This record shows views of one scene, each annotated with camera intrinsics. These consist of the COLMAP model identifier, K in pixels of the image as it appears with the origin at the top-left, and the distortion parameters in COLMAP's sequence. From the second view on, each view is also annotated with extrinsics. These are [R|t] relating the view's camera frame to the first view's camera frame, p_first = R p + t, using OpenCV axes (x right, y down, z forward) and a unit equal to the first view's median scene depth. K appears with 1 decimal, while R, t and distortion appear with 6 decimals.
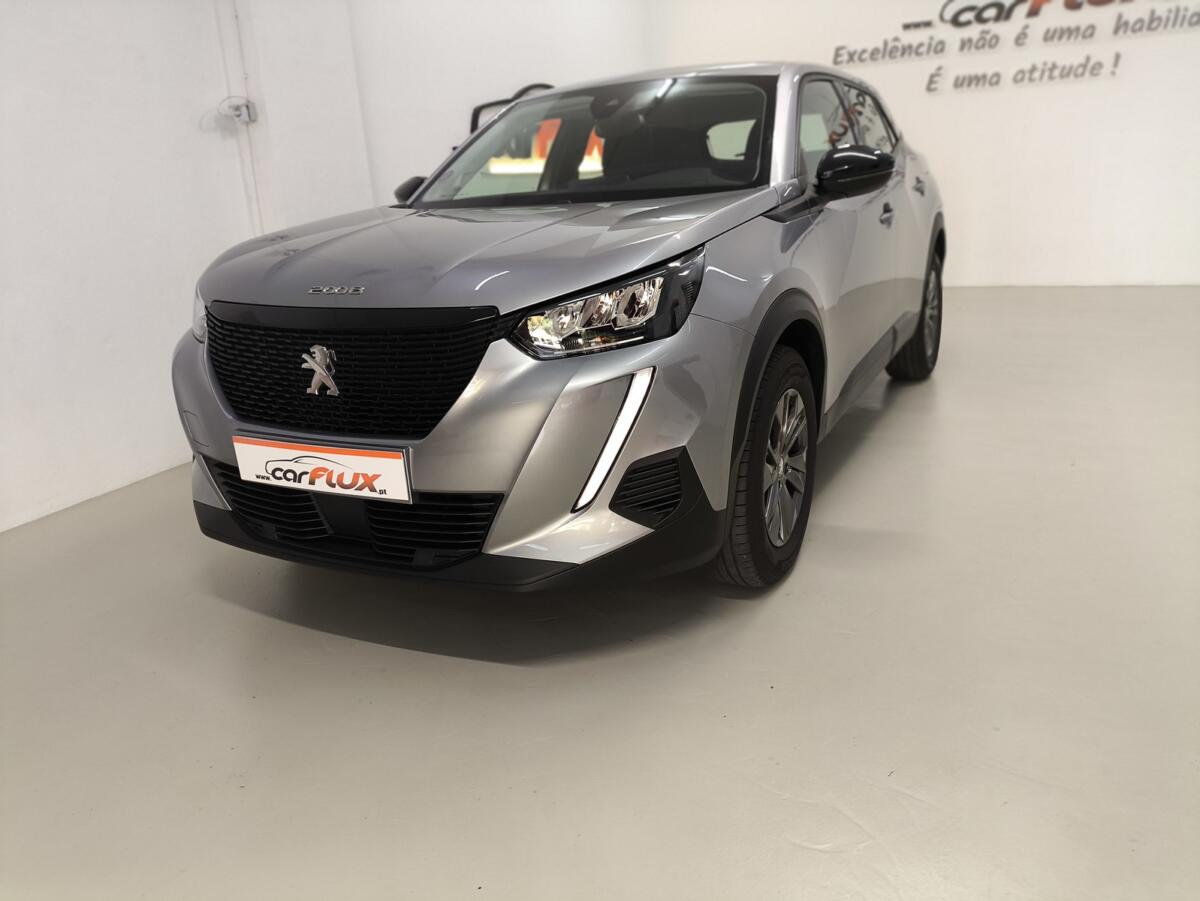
lens RADIAL K [[889.8, 0, 604.6], [0, 889.8, 441.2], [0, 0, 1]] dist [0.065324, -0.084583]
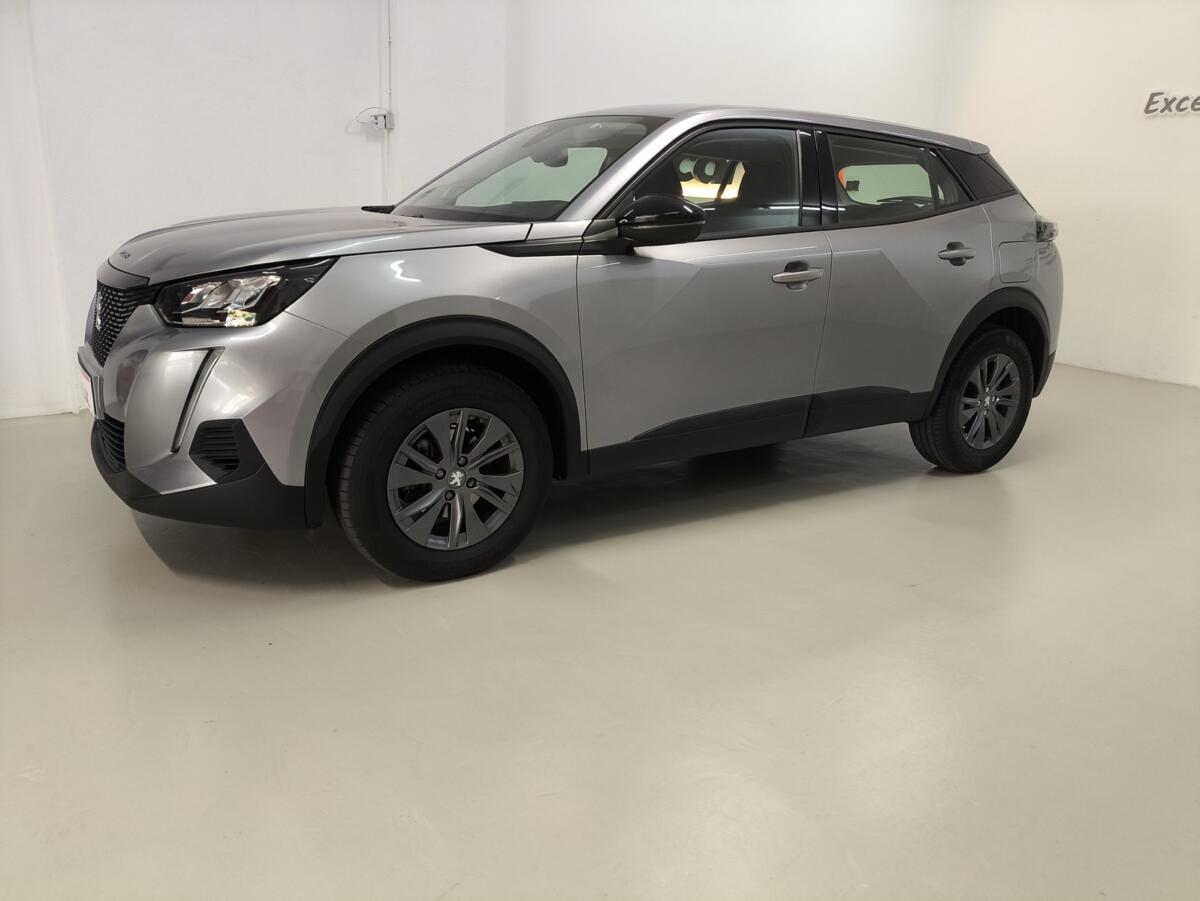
lens RADIAL K [[889.8, 0, 595.8], [0, 889.8, 446.2], [0, 0, 1]] dist [0.065324, -0.084583]
pose [[0.864890, 0.226704, -0.447851, 0.965416], [-0.232195, 0.971698, 0.043461, -0.111908], [0.445029, 0.066400, 0.893051, 0.137587]]
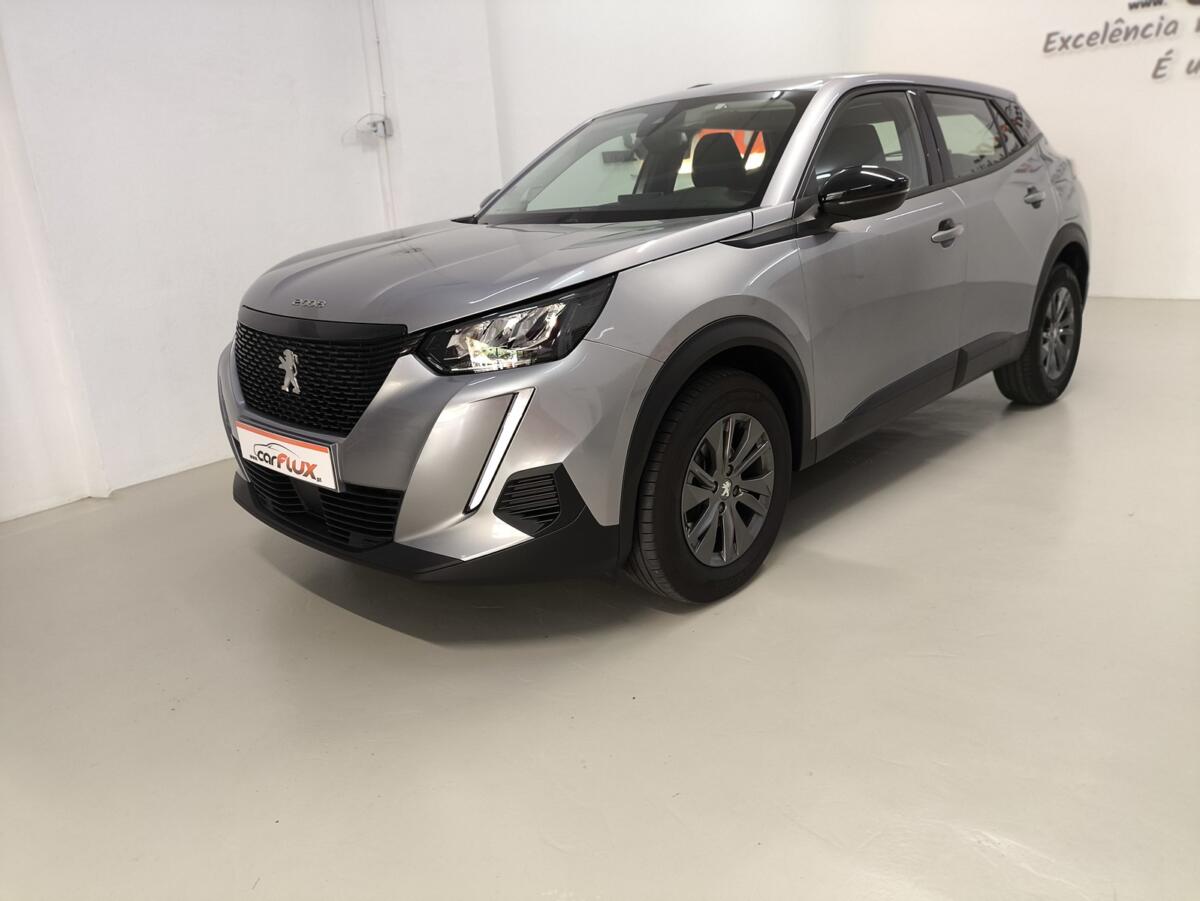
lens RADIAL K [[889.8, 0, 604.9], [0, 889.8, 443.6], [0, 0, 1]] dist [0.065324, -0.084583]
pose [[0.959992, 0.080593, -0.268180, 0.393995], [-0.075725, 0.996722, 0.028467, -0.048570], [0.269595, -0.007020, 0.962948, -0.018179]]
